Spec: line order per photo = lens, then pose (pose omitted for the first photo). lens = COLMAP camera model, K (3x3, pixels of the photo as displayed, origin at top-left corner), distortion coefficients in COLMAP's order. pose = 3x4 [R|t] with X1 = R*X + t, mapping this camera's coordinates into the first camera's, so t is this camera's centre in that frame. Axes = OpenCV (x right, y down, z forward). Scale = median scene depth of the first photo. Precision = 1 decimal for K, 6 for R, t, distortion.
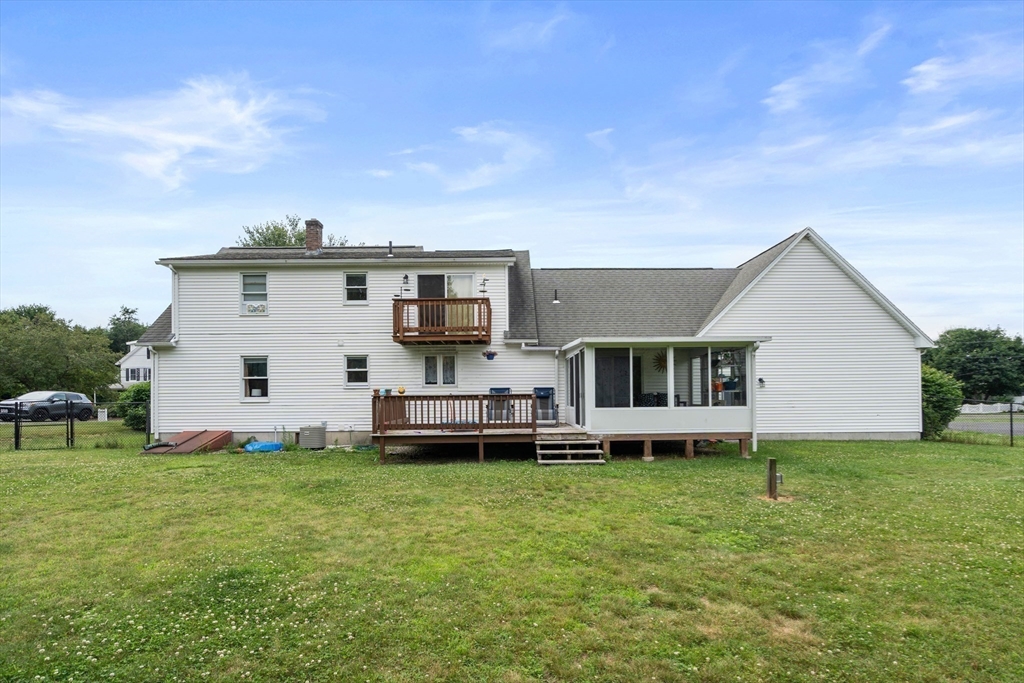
lens RADIAL K [[468.3, 0, 501.4], [0, 468.3, 344.4], [0, 0, 1]] dist [0.000263, 0.001156]
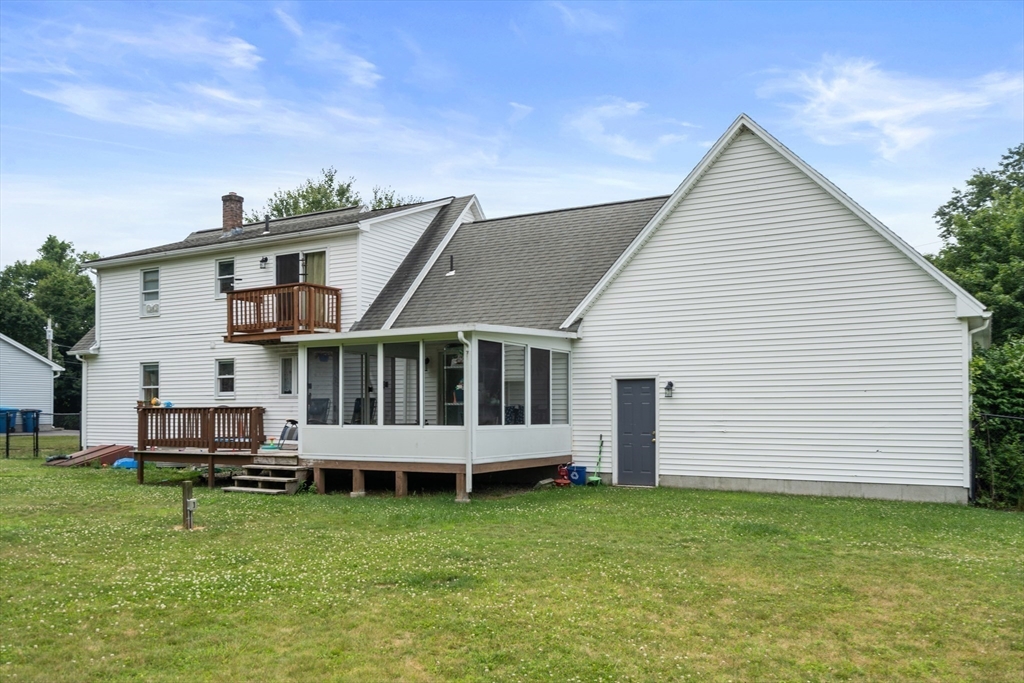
lens RADIAL K [[809.9, 0, 510.8], [0, 809.9, 348.9], [0, 0, 1]] dist [0.028187, -0.018588]
pose [[0.860621, -0.029897, -0.508367, 0.872196], [0.048443, 0.998555, 0.023285, -0.004258], [0.506936, -0.044666, 0.860826, 0.014120]]
